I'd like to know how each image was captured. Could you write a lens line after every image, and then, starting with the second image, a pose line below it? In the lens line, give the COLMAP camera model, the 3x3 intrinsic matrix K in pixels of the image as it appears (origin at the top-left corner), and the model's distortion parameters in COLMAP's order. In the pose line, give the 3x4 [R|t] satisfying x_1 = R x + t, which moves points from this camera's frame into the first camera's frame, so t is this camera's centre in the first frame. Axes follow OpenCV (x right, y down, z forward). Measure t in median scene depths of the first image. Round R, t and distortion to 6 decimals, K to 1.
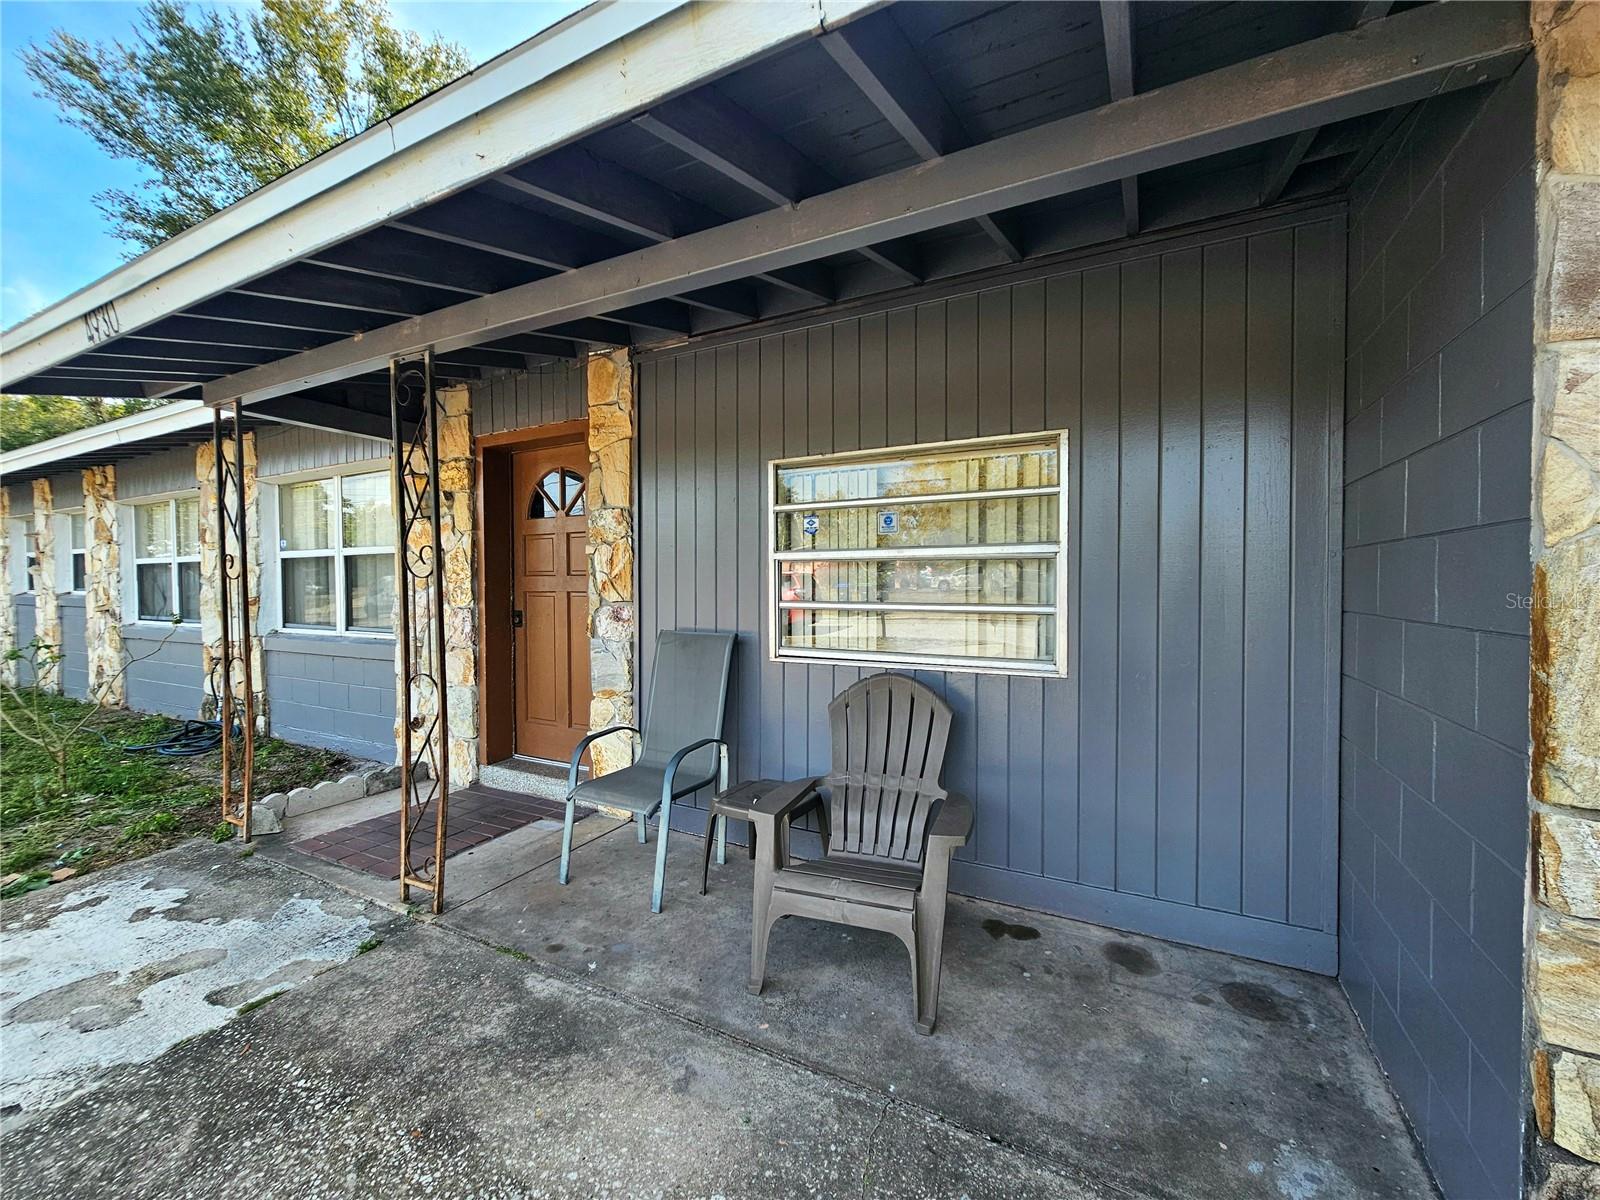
lens RADIAL K [[648.8, 0, 793.2], [0, 648.8, 597.2], [0, 0, 1]] dist [-0.000657, -0.000287]
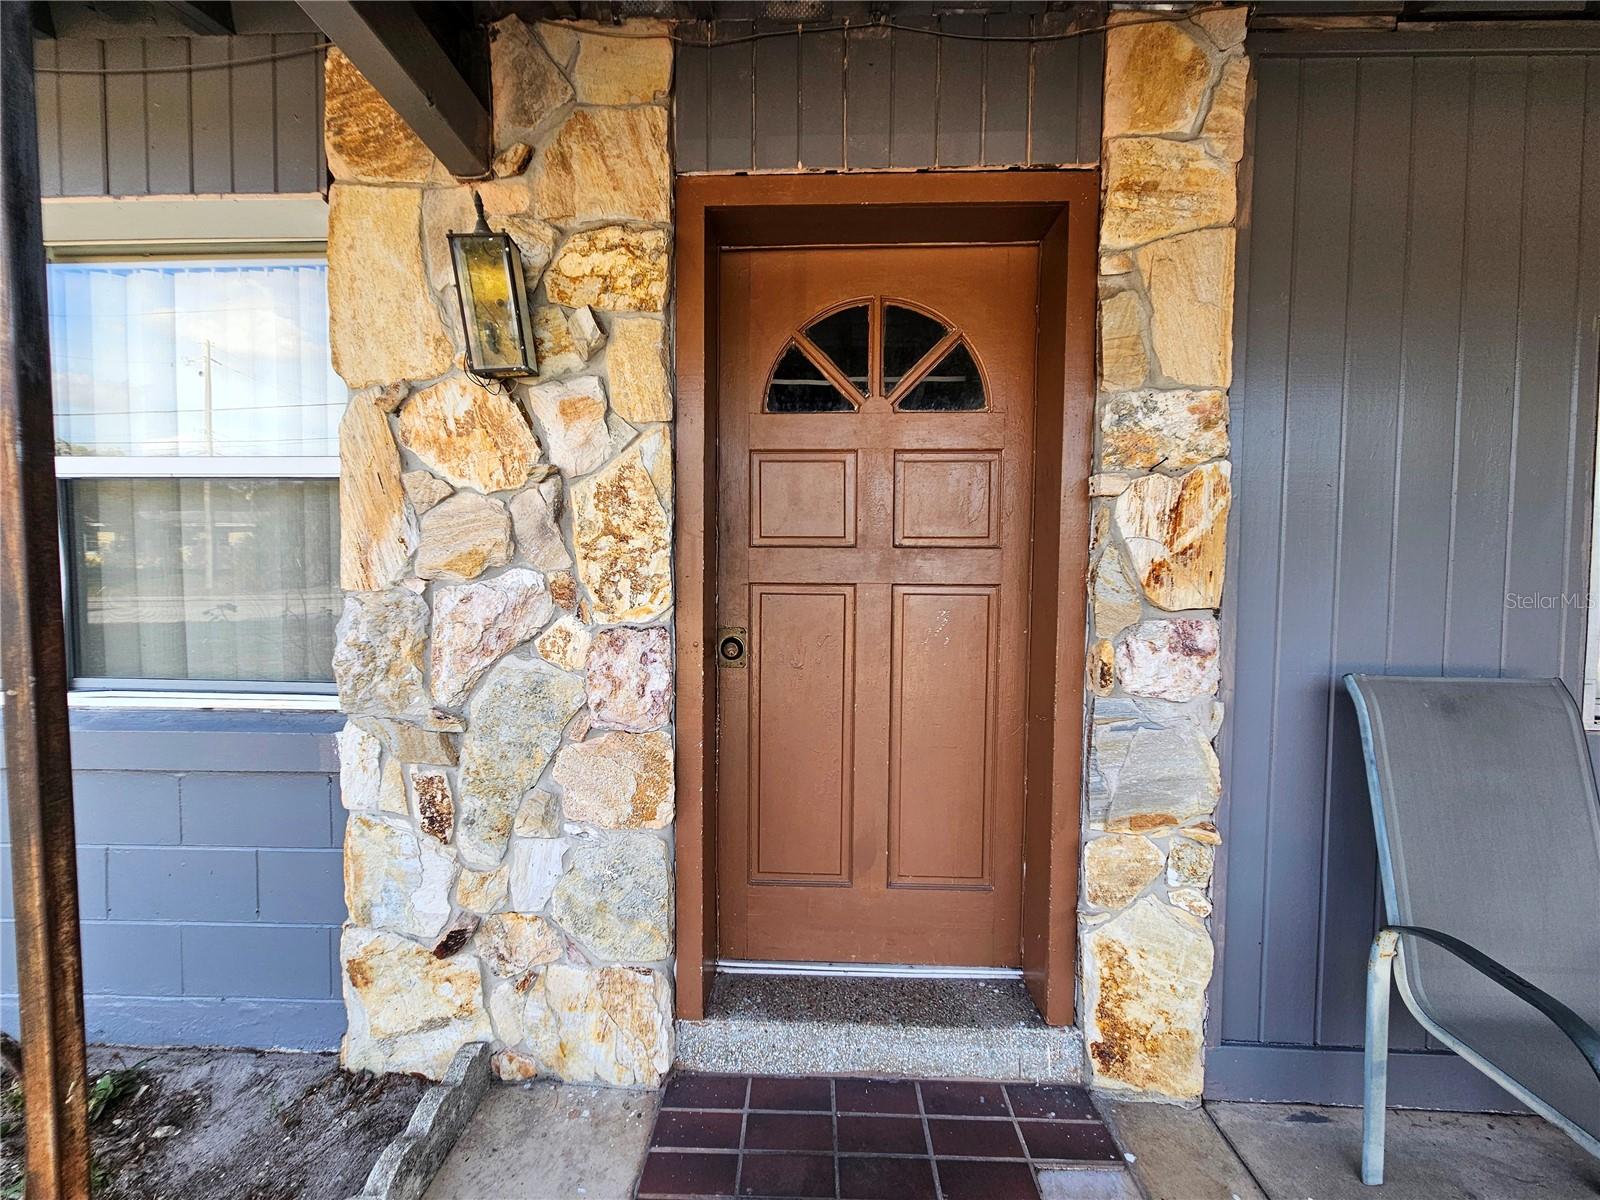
lens RADIAL K [[648.8, 0, 793.2], [0, 648.8, 597.2], [0, 0, 1]] dist [-0.000657, -0.000287]
pose [[0.903120, -0.008234, 0.429310, -0.607318], [-0.000426, 0.999798, 0.020072, -0.008707], [-0.429388, -0.018310, 0.902934, 0.637953]]
